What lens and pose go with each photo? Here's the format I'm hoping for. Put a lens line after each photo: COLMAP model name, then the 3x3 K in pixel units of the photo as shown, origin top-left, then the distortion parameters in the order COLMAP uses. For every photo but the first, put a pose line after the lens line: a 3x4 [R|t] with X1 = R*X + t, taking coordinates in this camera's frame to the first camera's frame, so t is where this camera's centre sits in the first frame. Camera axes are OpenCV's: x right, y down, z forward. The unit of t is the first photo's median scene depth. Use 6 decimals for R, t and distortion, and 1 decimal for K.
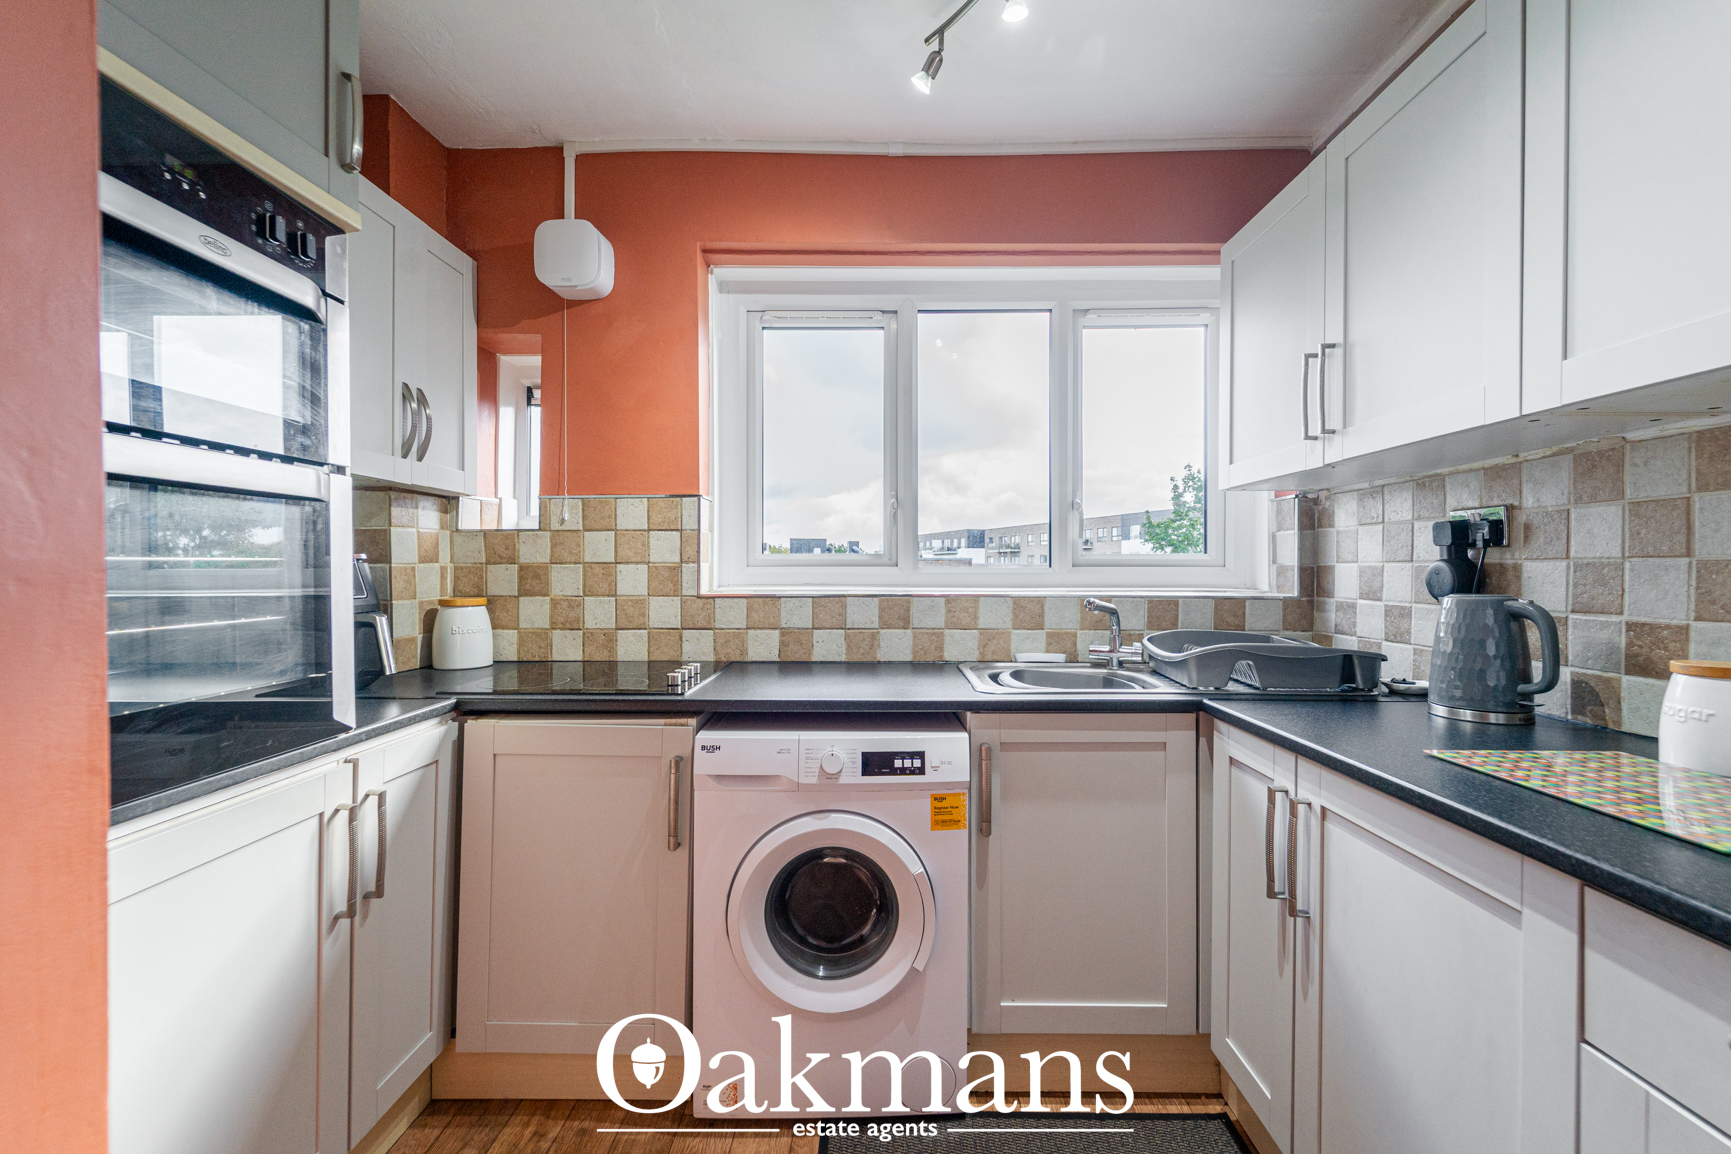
lens RADIAL K [[701.3, 0, 870.8], [0, 701.3, 573.1], [0, 0, 1]] dist [-0.001349, -0.000744]
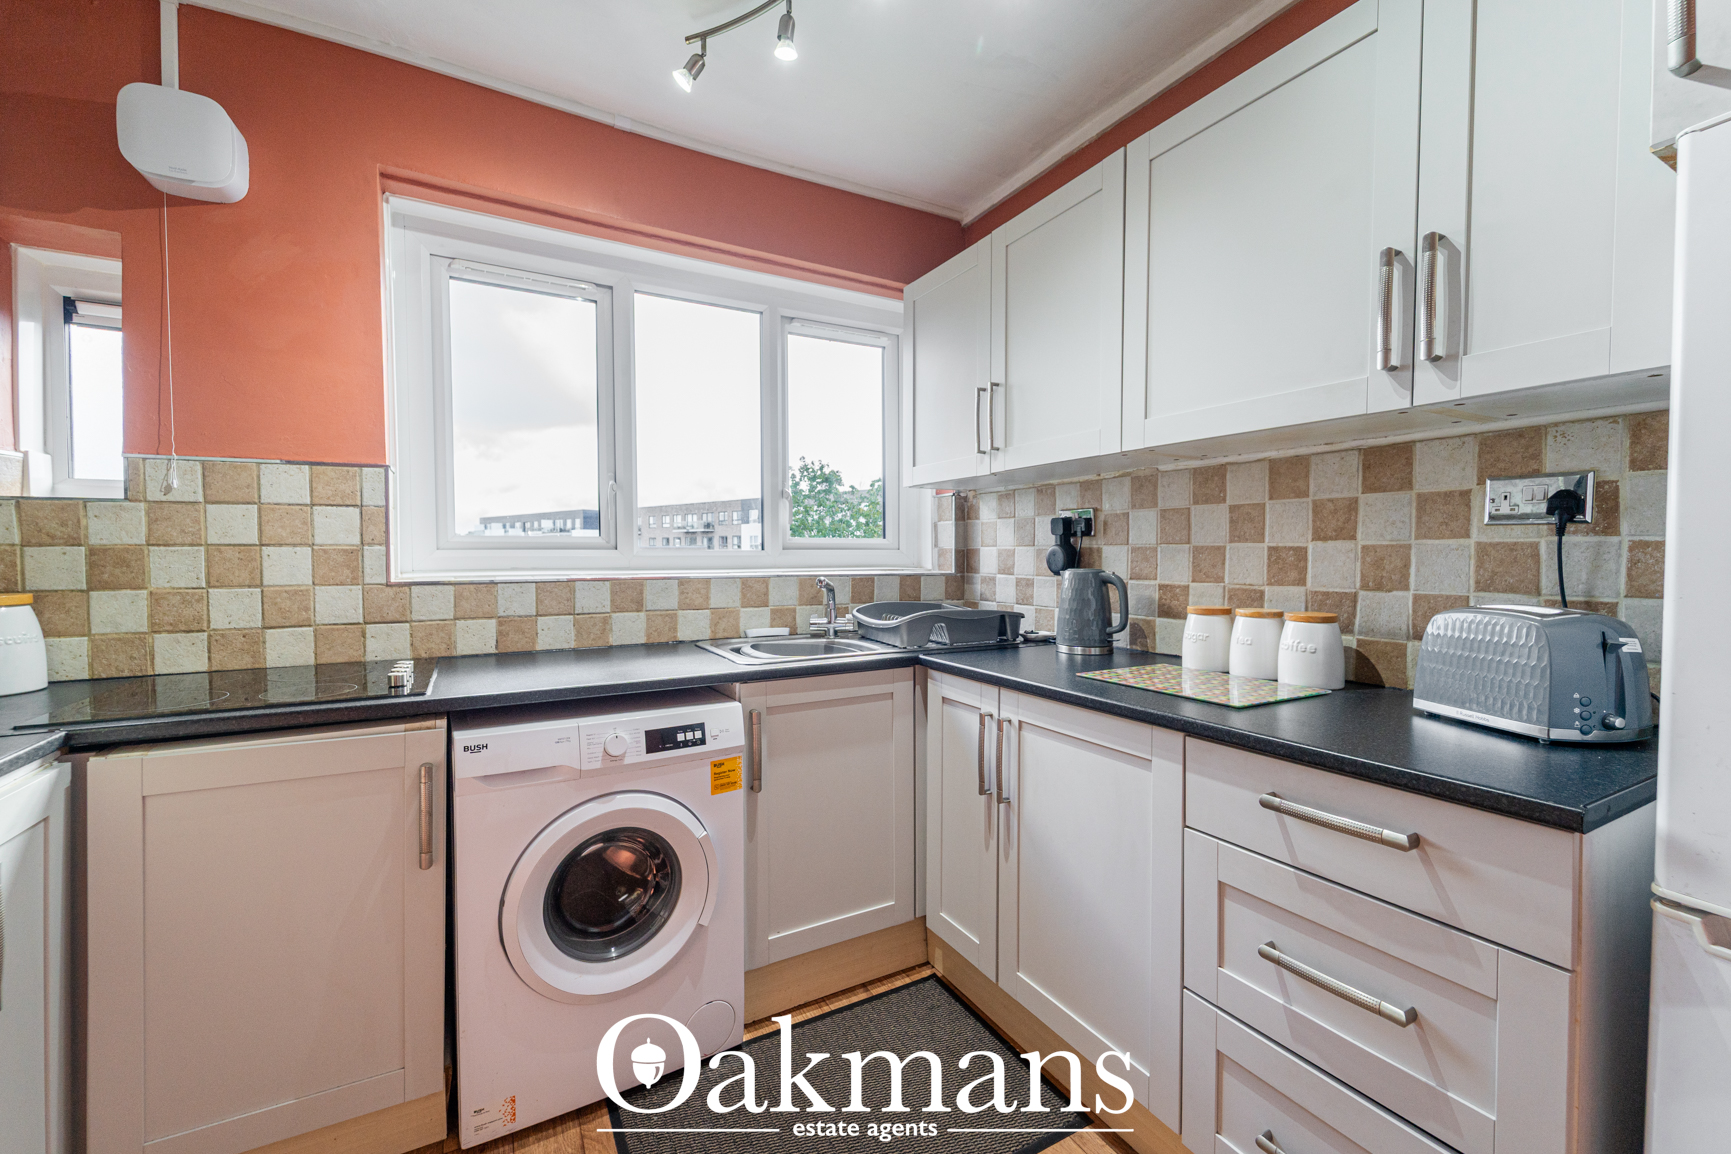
lens RADIAL K [[698.9, 0, 870.0], [0, 698.9, 572.2], [0, 0, 1]] dist [-0.001118, -0.000227]
pose [[0.866564, -0.016128, 0.498805, -0.188474], [0.004389, 0.999685, 0.024698, -0.000222], [-0.499047, -0.019213, 0.866362, -0.035232]]
